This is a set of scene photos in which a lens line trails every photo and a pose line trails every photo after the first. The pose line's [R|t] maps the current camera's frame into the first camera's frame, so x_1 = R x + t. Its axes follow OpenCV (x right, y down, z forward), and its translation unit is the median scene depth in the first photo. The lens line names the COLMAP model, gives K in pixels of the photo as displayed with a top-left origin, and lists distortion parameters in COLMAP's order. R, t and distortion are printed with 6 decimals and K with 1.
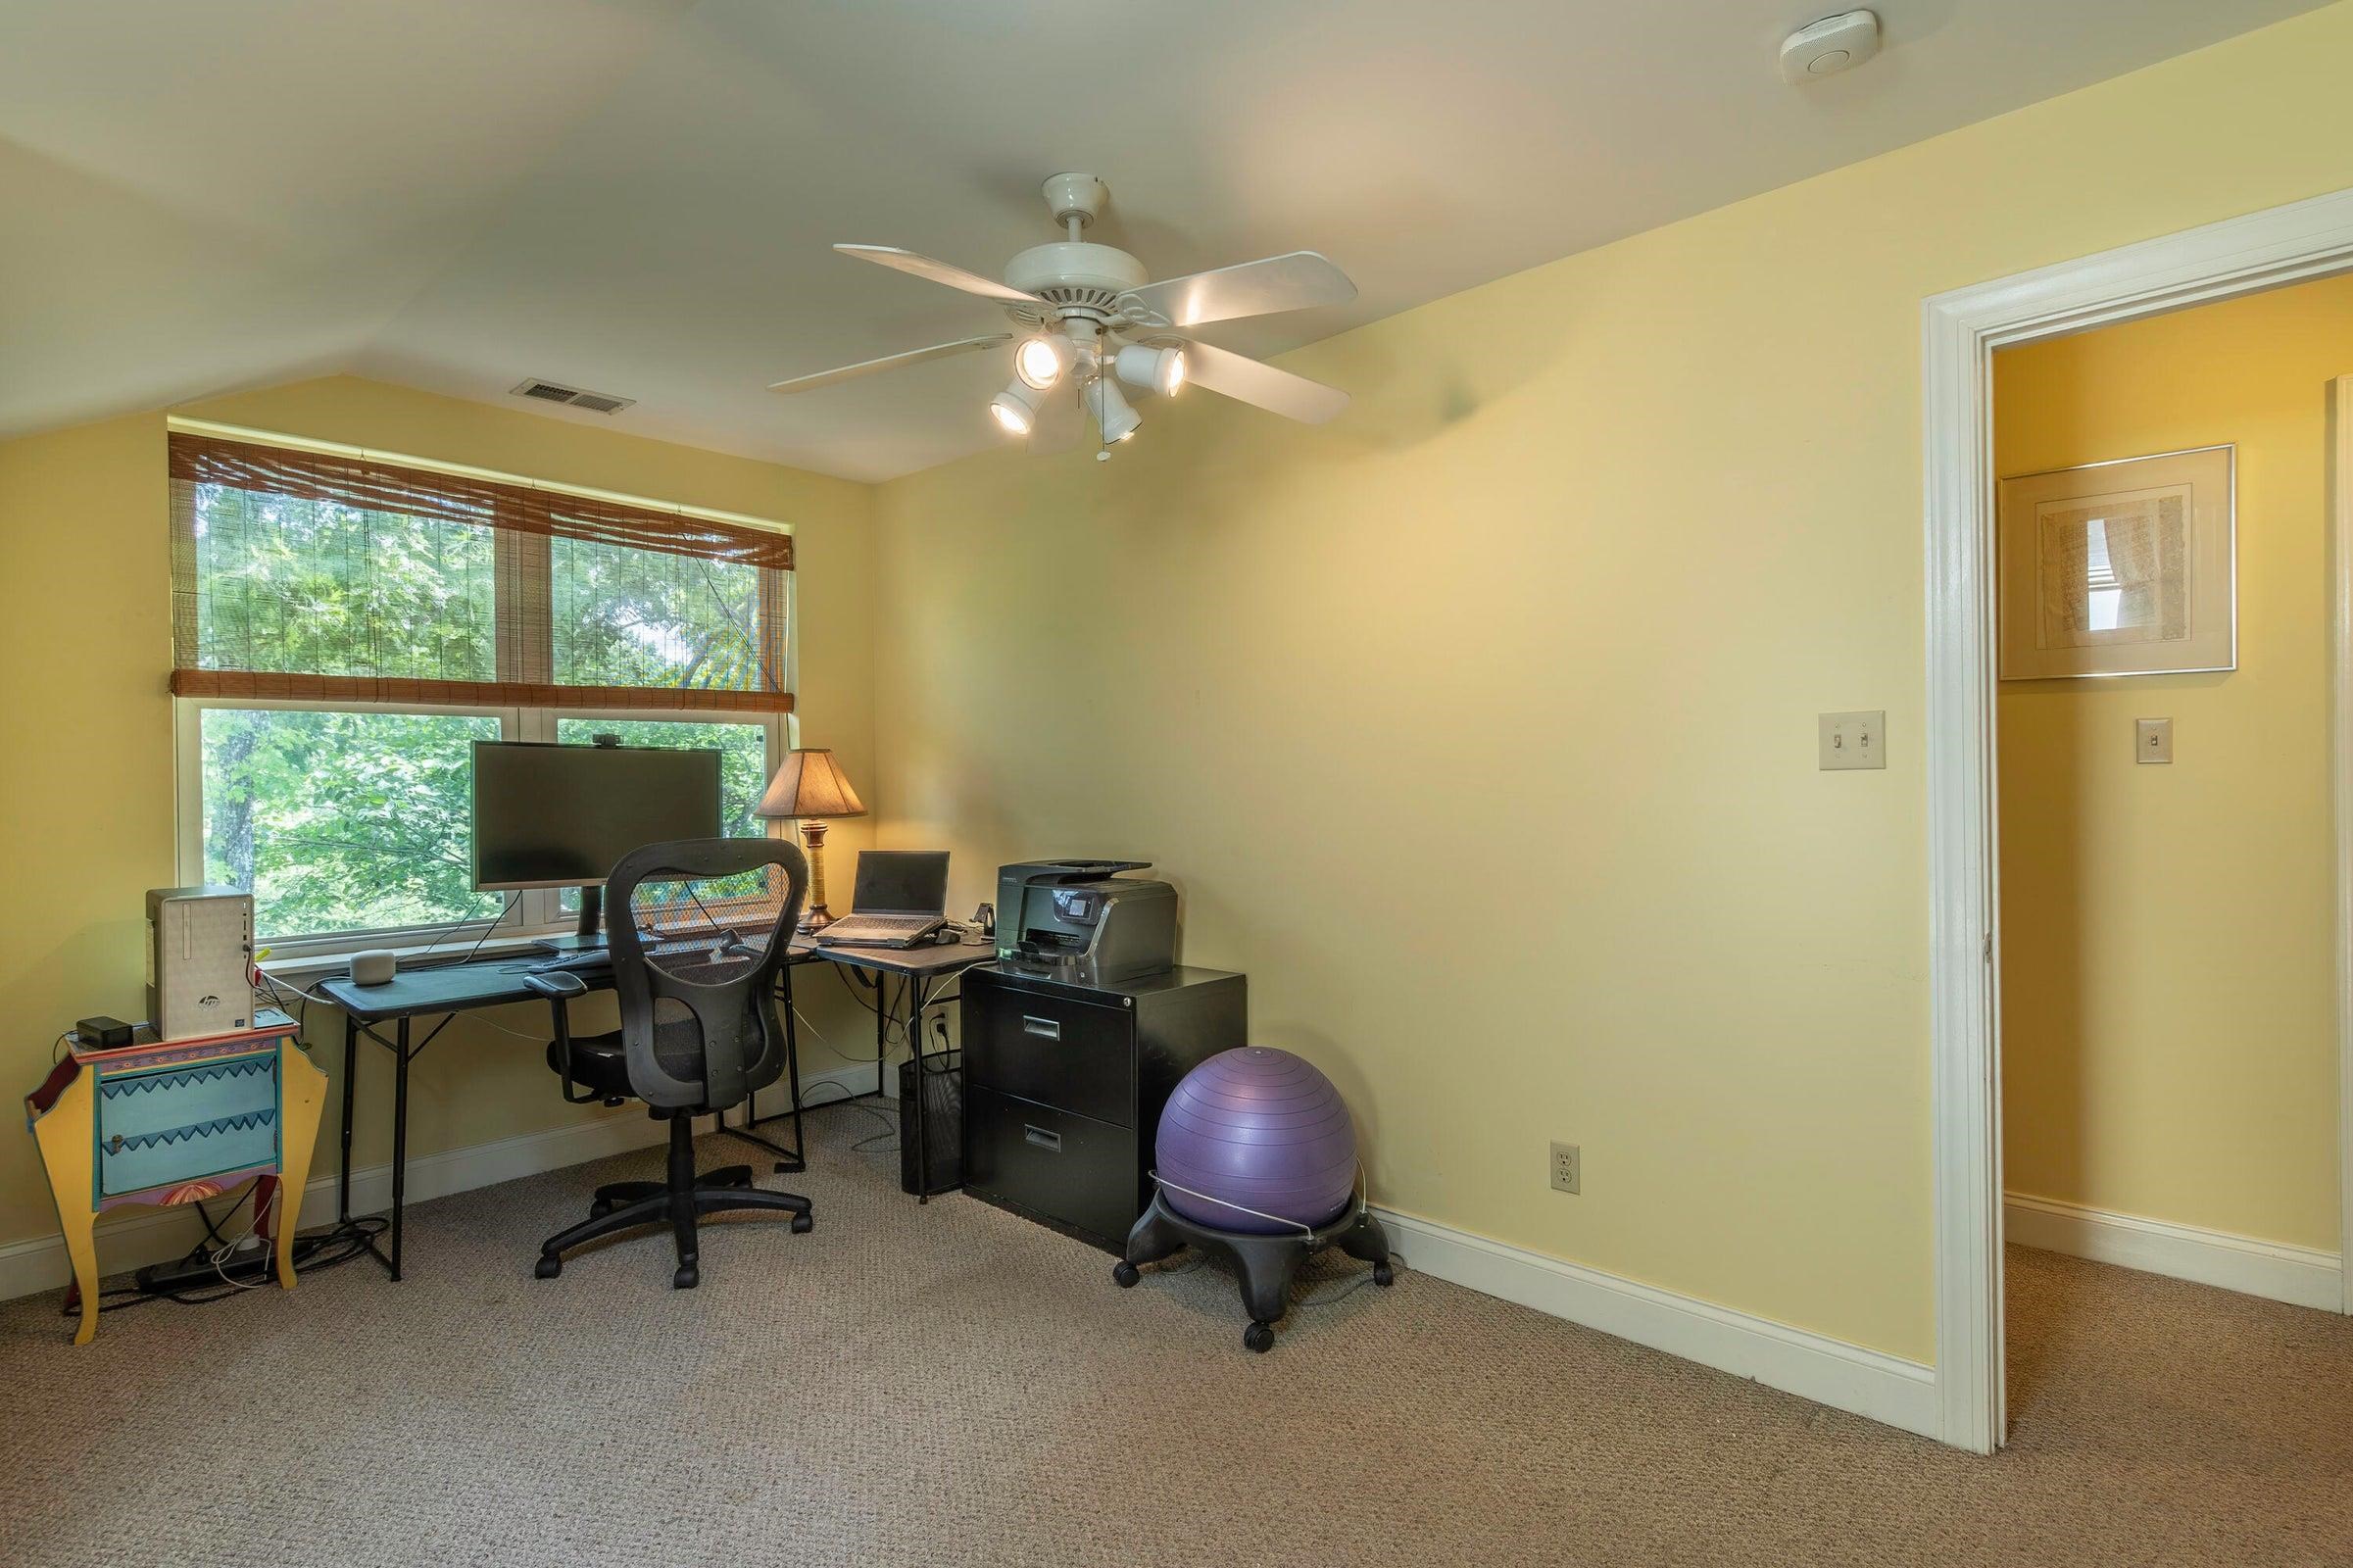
lens RADIAL K [[1134.1, 0, 1178.1], [0, 1134.1, 777.4], [0, 0, 1]] dist [0.012411, 0.000384]
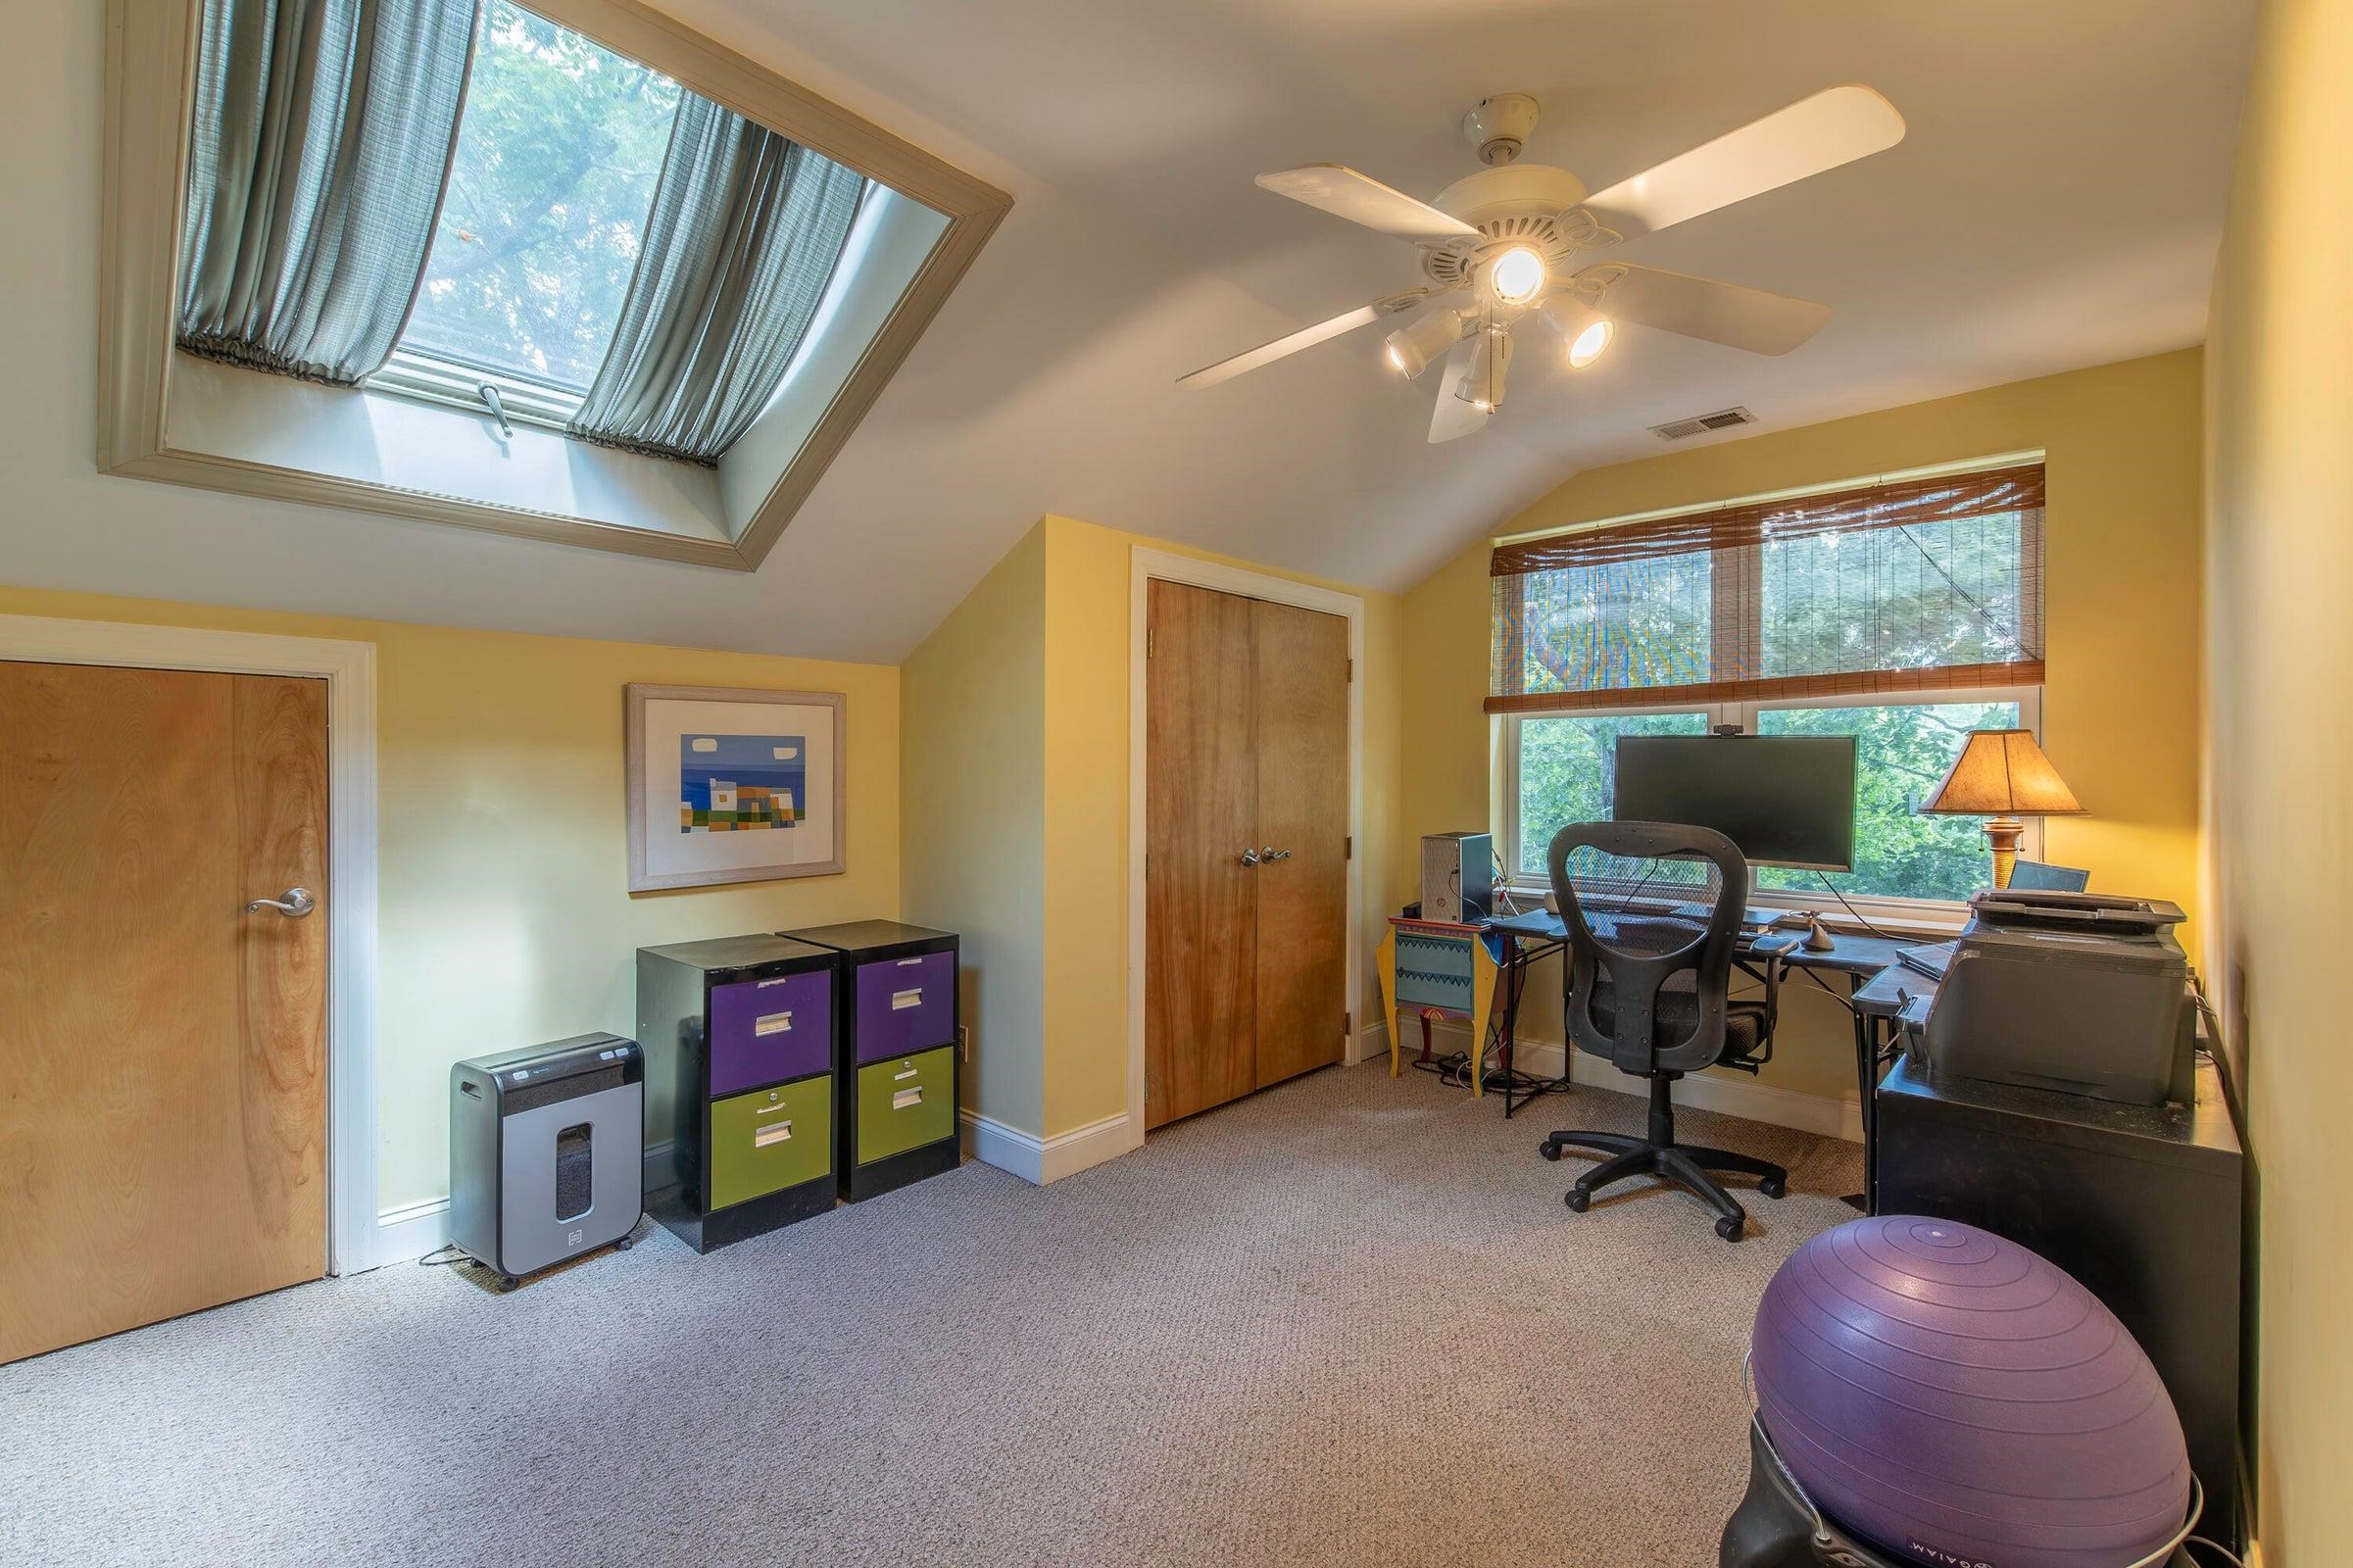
lens RADIAL K [[1016.7, 0, 1173.3], [0, 1016.7, 781.2], [0, 0, 1]] dist [-0.000919, 0.001301]
pose [[-0.011096, 0.015665, -0.999816, 0.489851], [-0.003100, 0.999872, 0.015700, 0.002397], [0.999934, 0.003273, -0.011046, 0.507963]]
